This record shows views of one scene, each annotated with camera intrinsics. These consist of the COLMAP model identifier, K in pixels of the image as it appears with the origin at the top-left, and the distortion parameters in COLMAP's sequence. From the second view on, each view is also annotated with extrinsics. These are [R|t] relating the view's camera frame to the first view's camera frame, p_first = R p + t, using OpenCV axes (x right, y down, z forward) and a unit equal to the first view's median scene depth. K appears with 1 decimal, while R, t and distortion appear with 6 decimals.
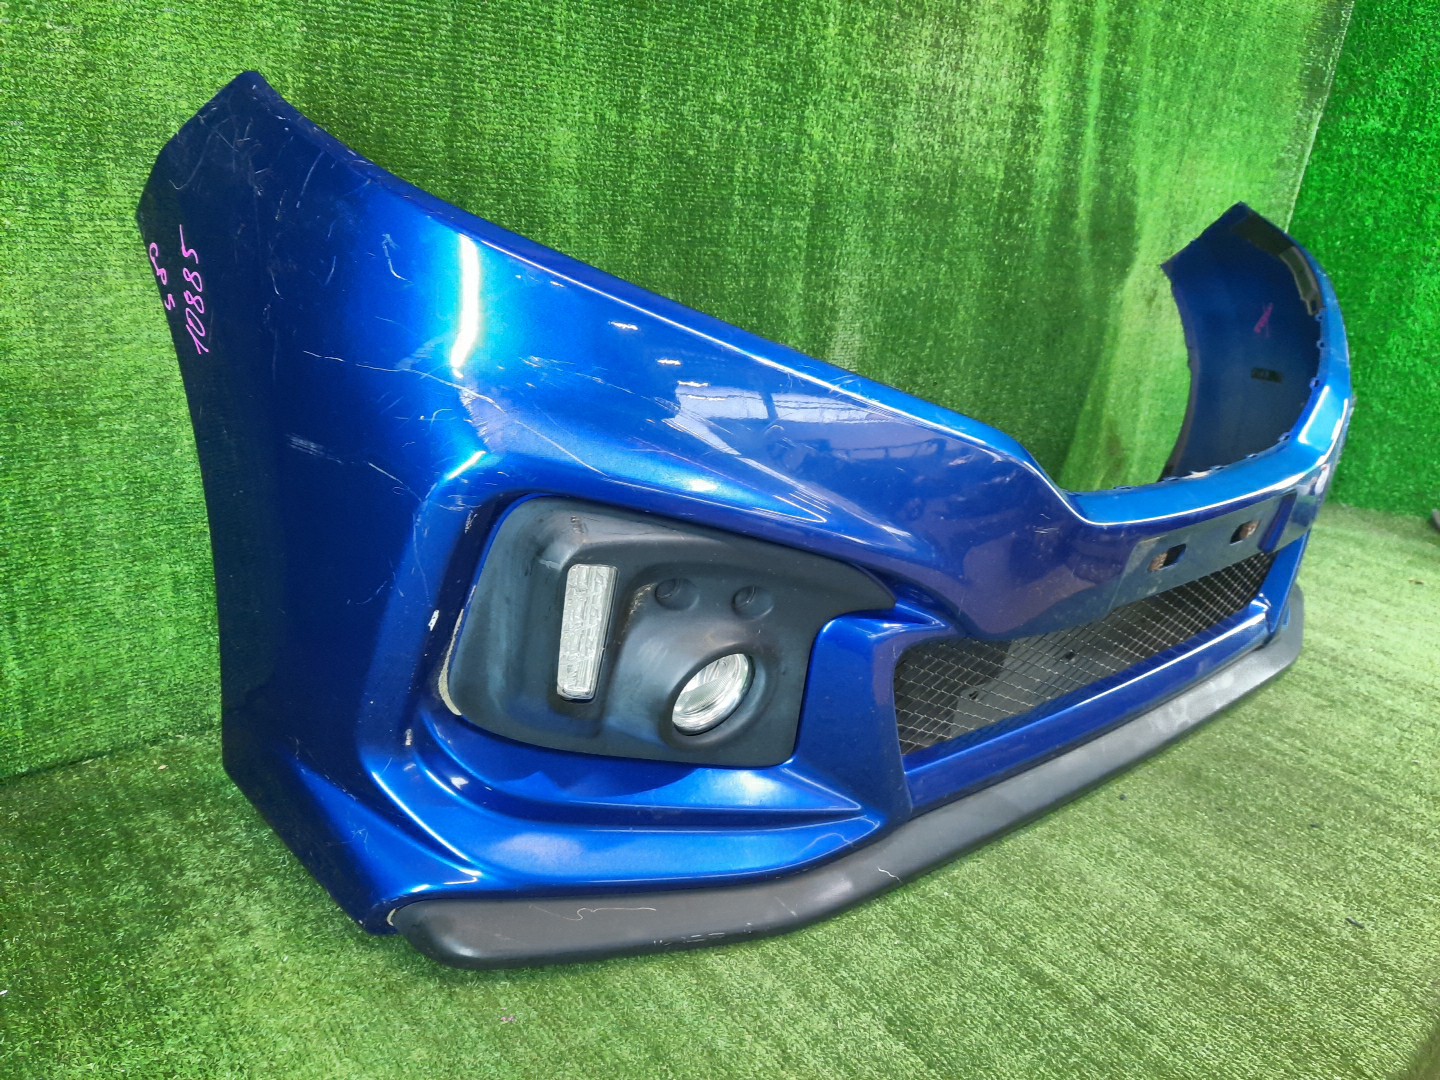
lens RADIAL K [[1014.4, 0, 720.0], [0, 1014.4, 540.0], [0, 0, 1]] dist [0.045088, -0.063419]
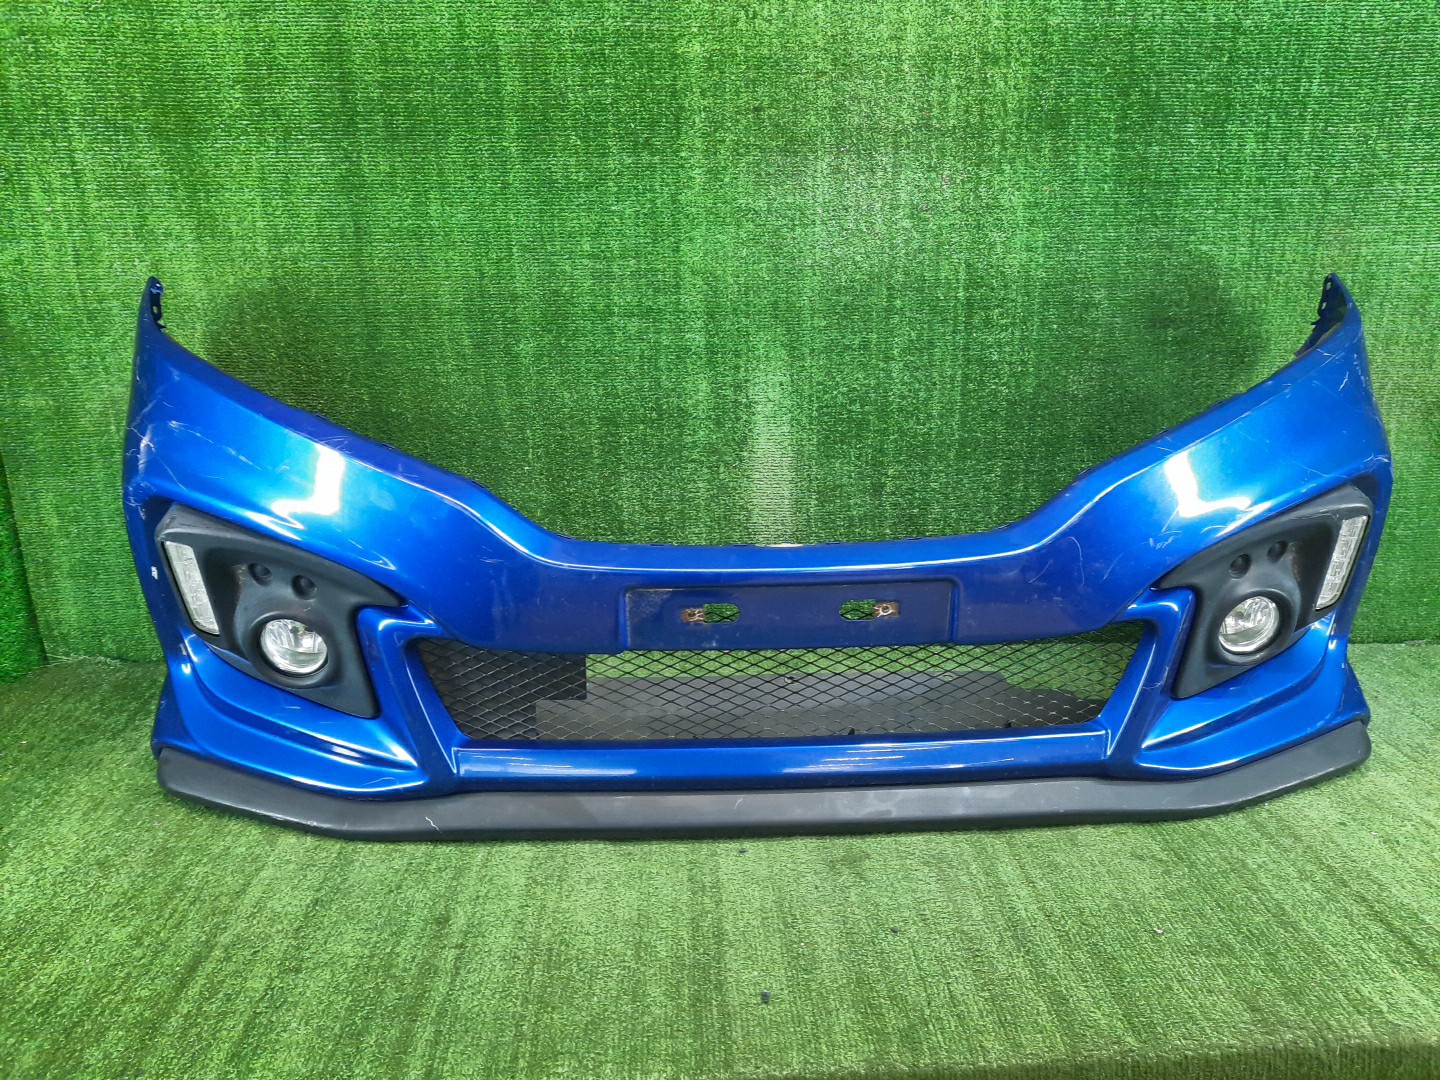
lens RADIAL K [[1014.4, 0, 720.0], [0, 1014.4, 540.0], [0, 0, 1]] dist [0.045088, -0.063419]
pose [[0.807674, 0.052622, -0.587276, 1.204528], [-0.124865, 0.988685, -0.083135, 0.035960], [0.576256, 0.140476, 0.805106, 0.126615]]
